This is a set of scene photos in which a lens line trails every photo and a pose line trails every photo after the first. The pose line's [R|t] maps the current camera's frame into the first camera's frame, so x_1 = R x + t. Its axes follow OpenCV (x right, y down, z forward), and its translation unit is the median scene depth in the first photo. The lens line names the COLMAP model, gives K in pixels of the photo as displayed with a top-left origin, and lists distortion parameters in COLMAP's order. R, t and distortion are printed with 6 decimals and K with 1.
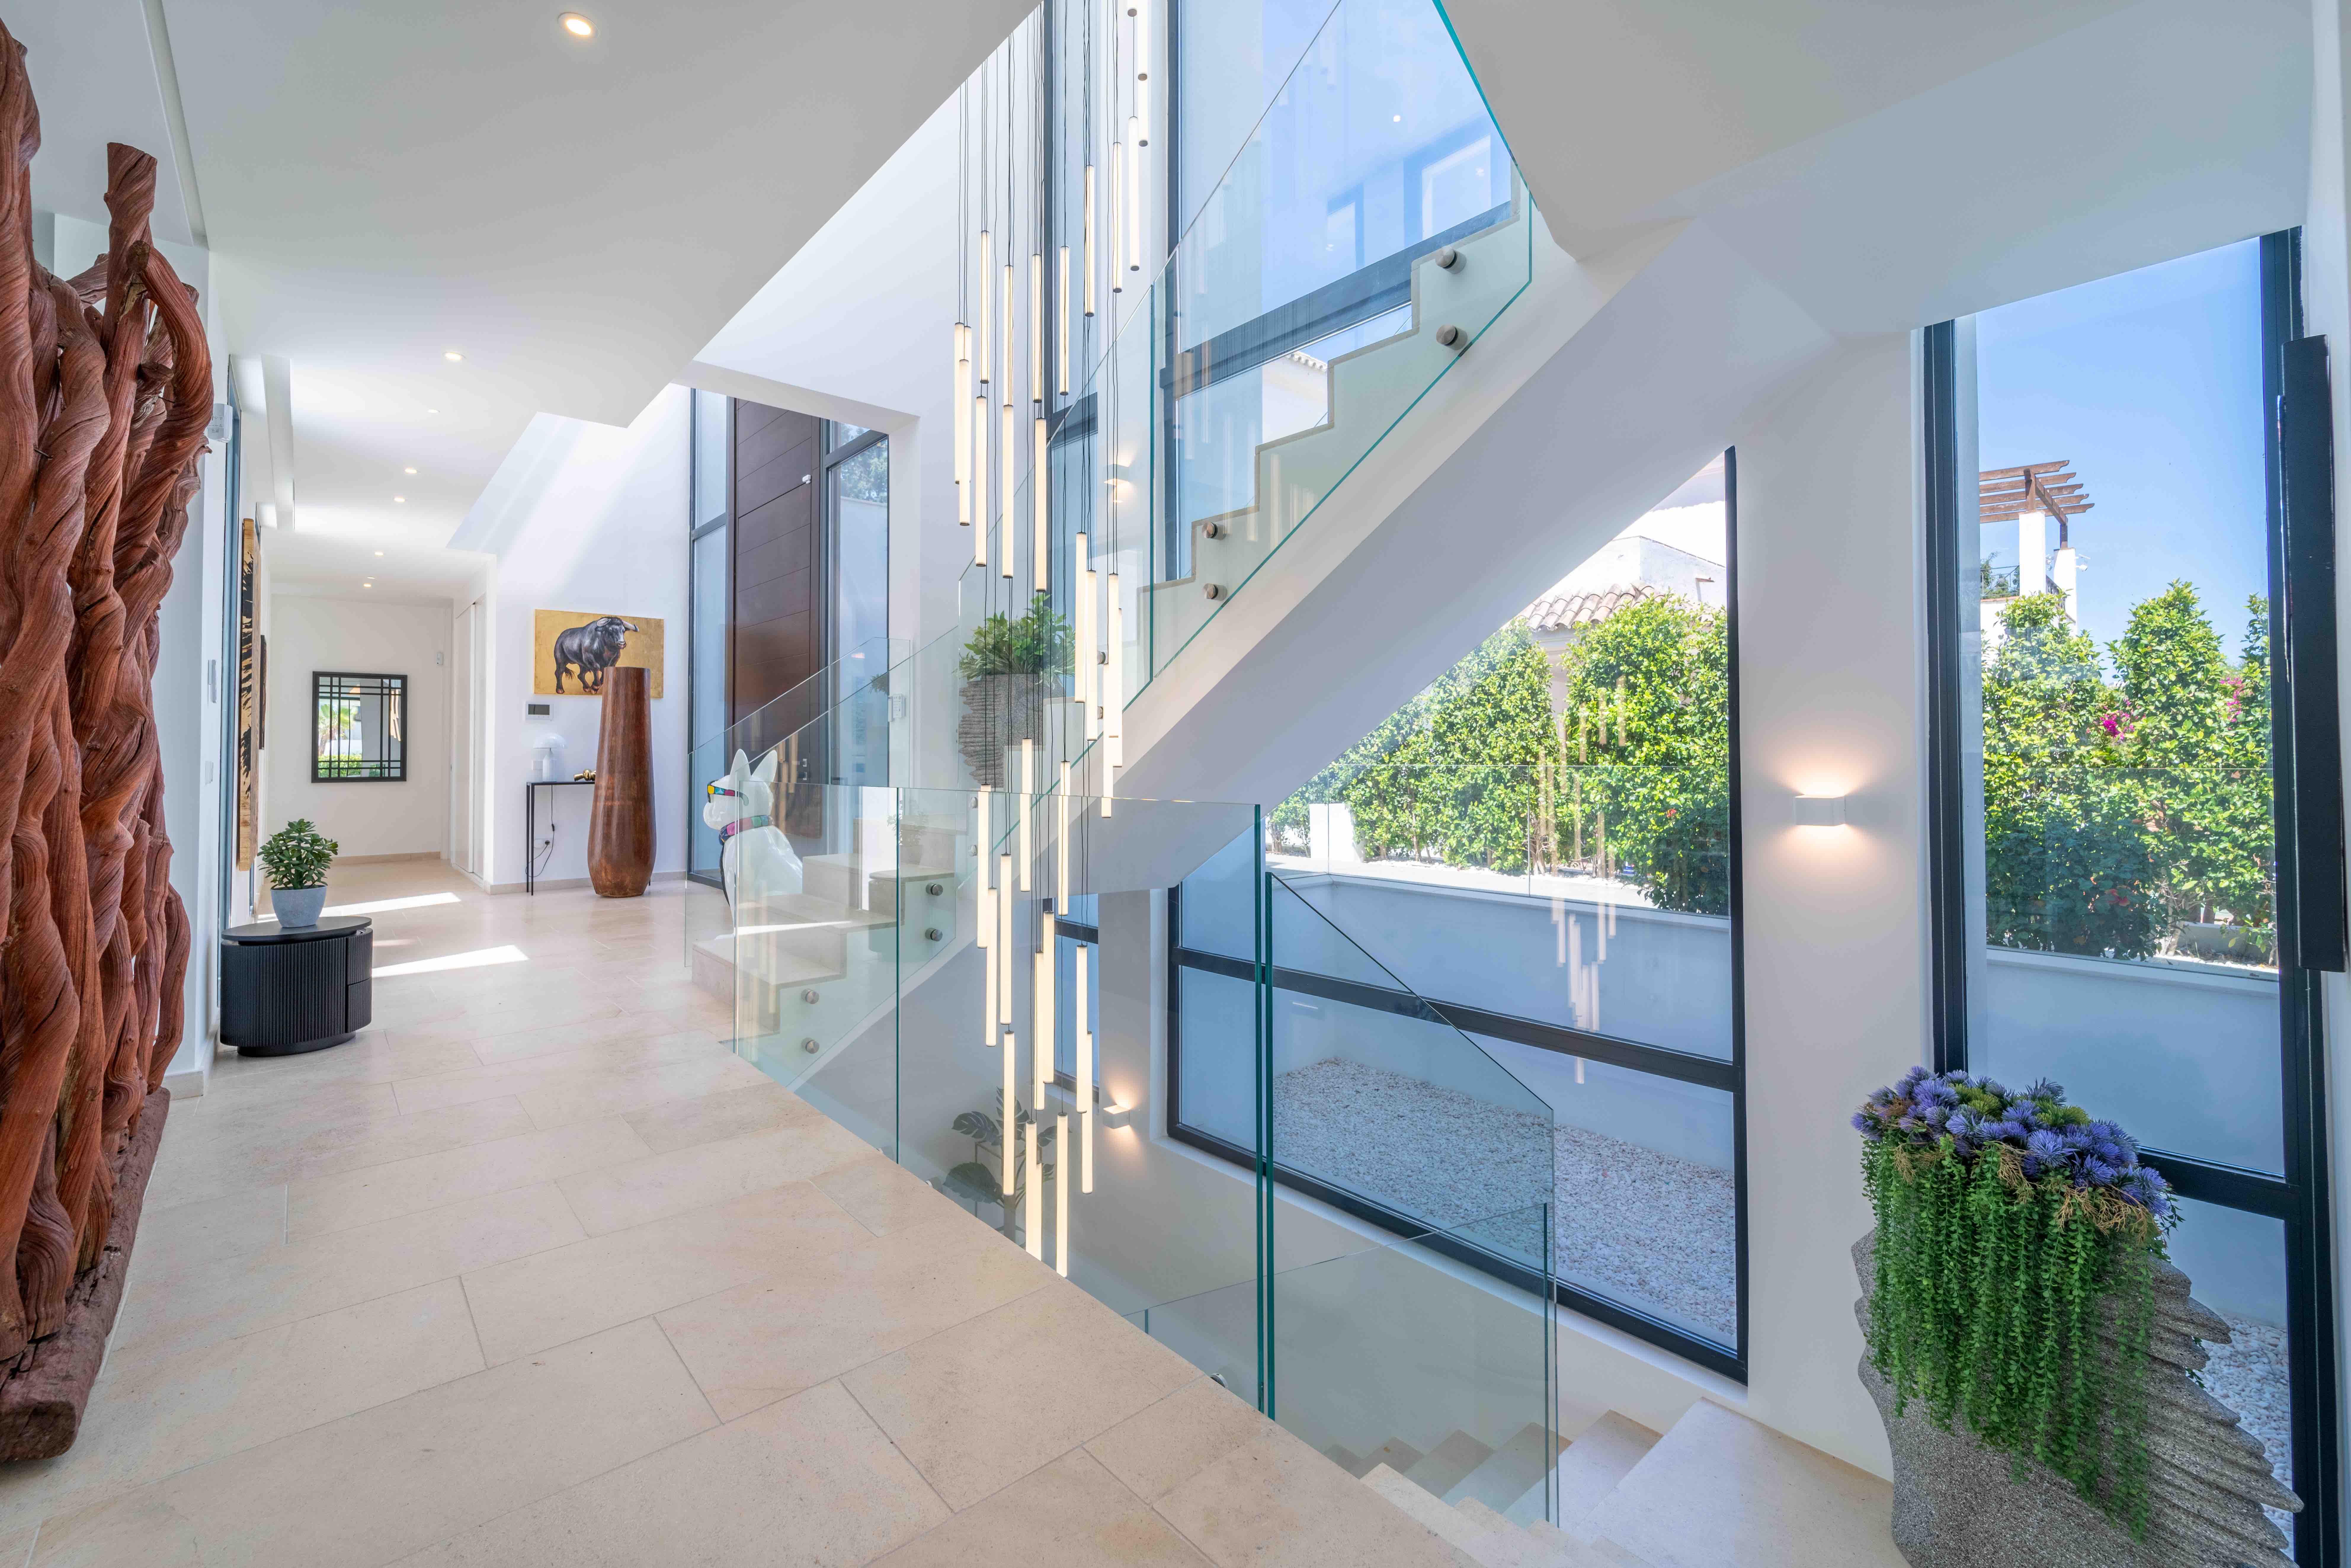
lens RADIAL K [[990.4, 0, 1165.9], [0, 990.4, 729.8], [0, 0, 1]] dist [-0.002057, -0.000173]
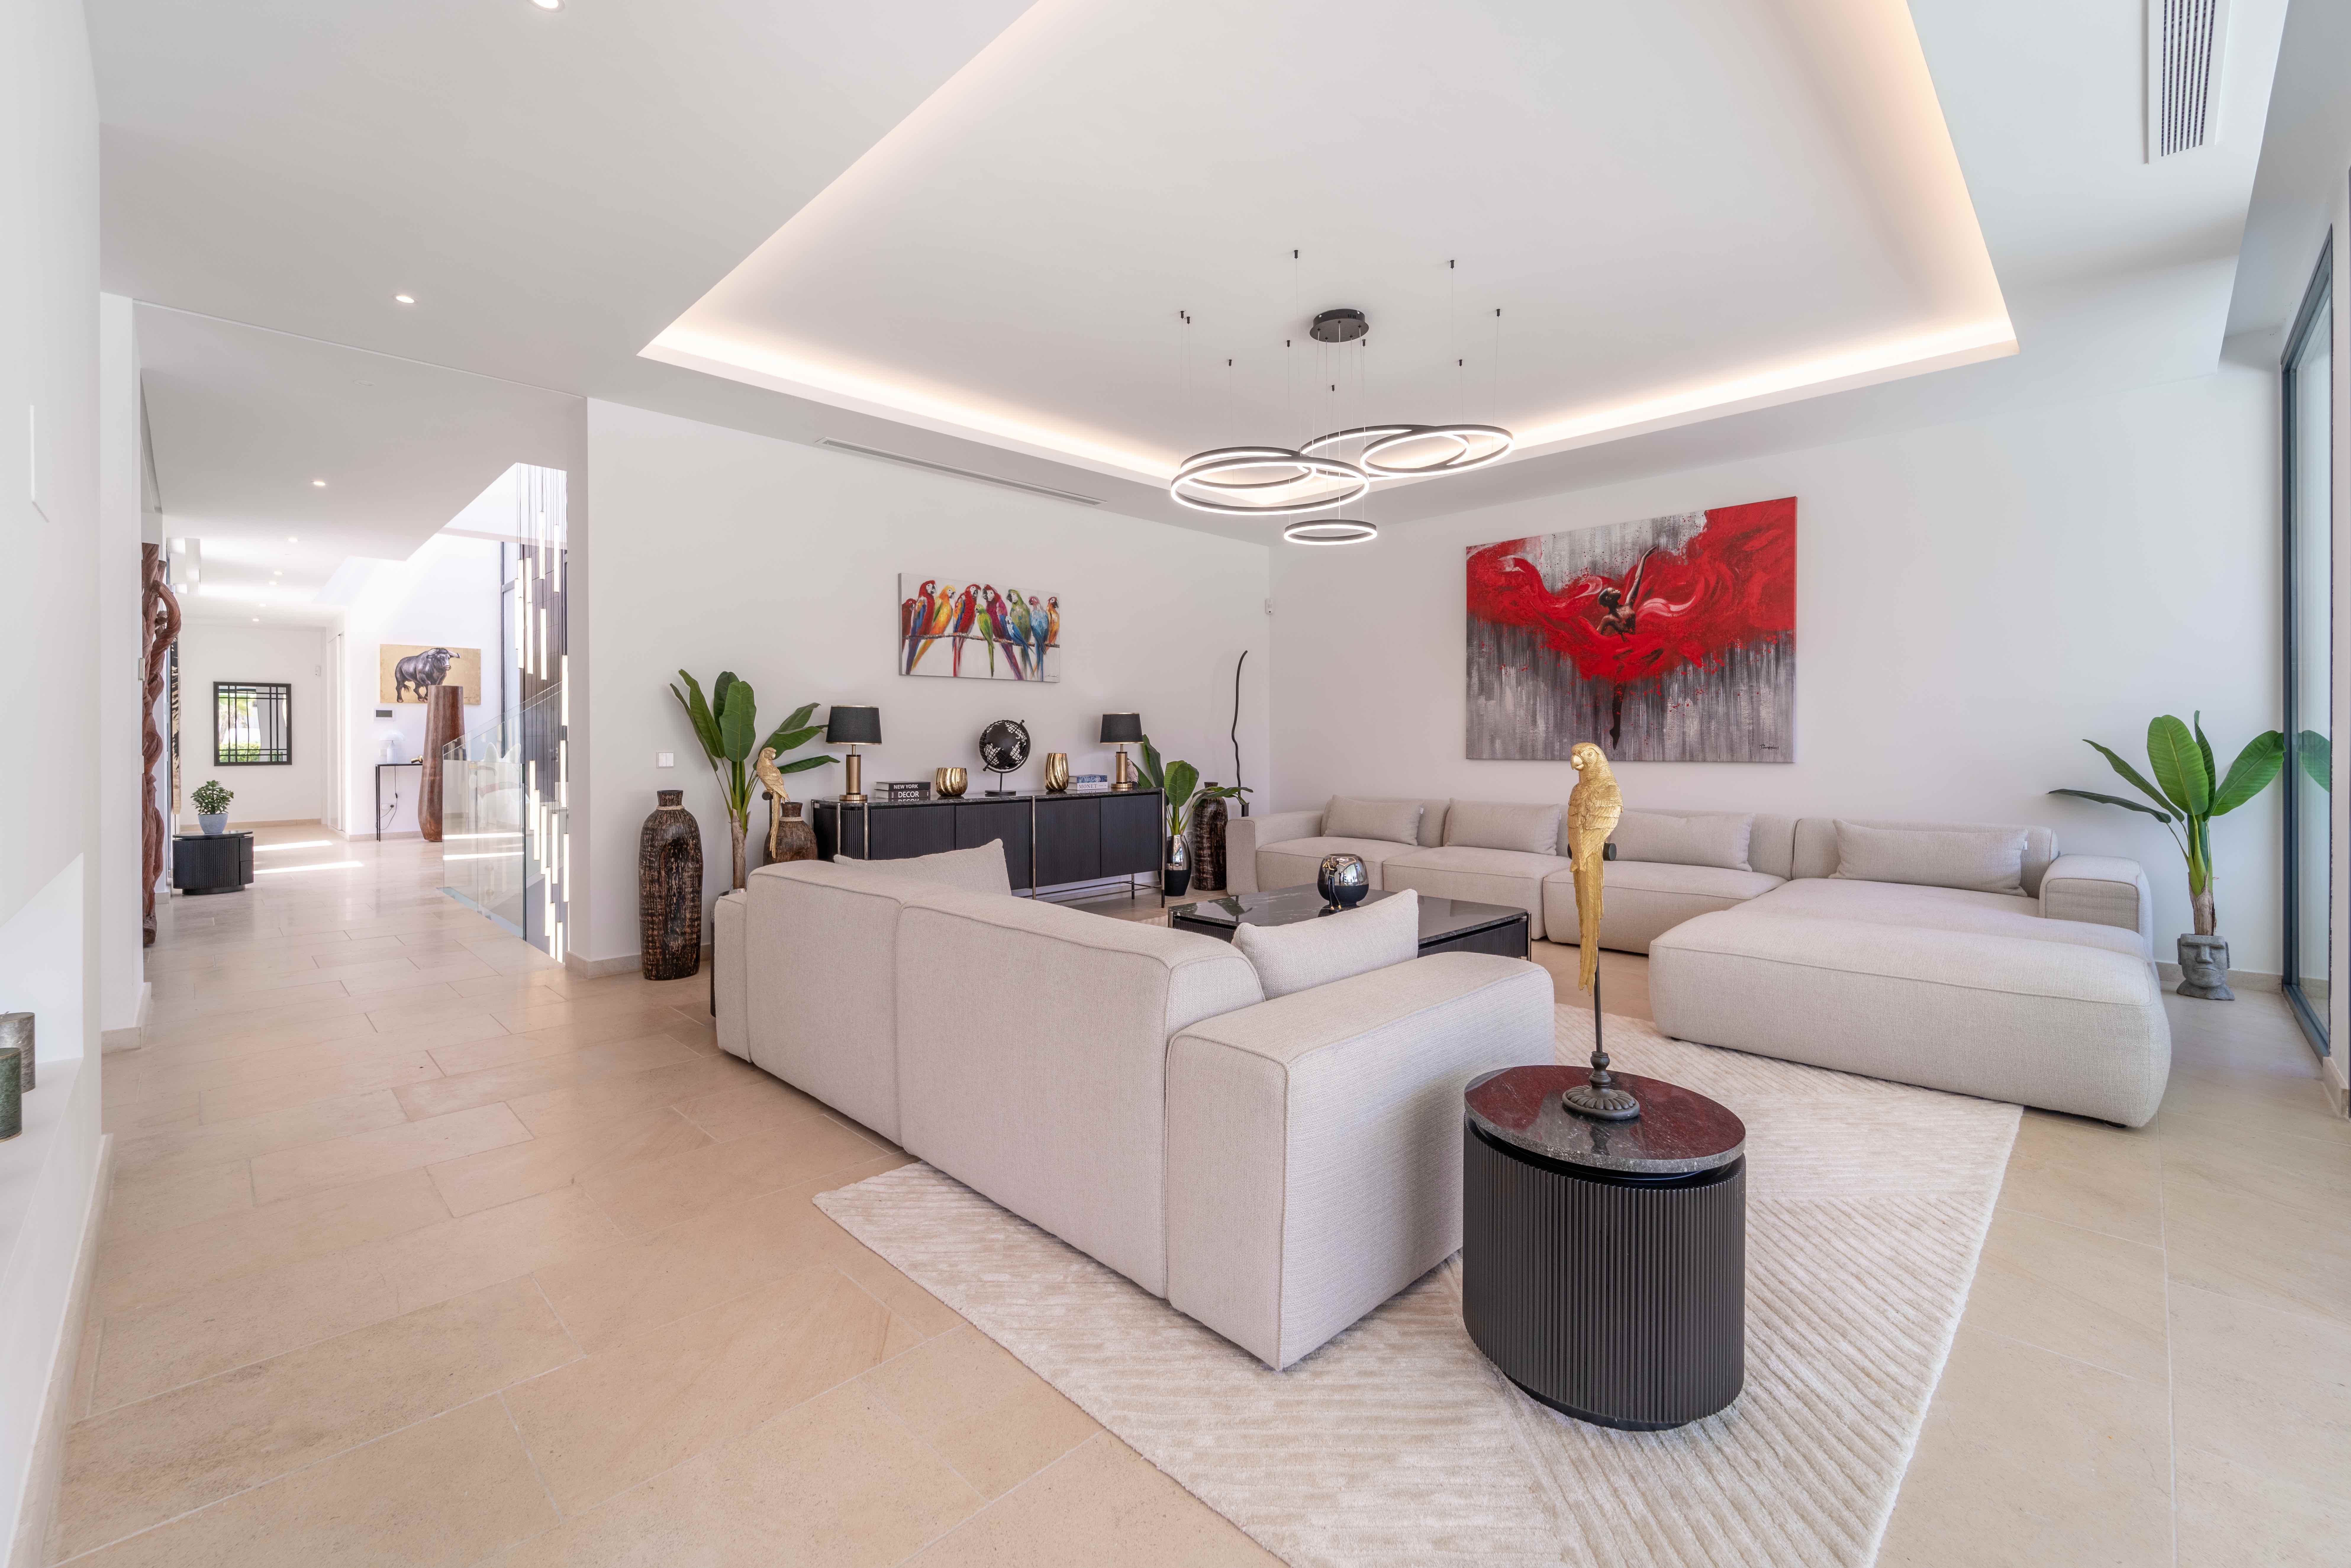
lens RADIAL K [[972.7, 0, 1184.1], [0, 972.7, 737.9], [0, 0, 1]] dist [-0.000157, -0.000146]
pose [[0.997229, 0.000451, 0.074394, 0.413615], [-0.002064, 0.999765, 0.021598, -0.017816], [-0.074367, -0.021692, 0.996995, -0.487877]]
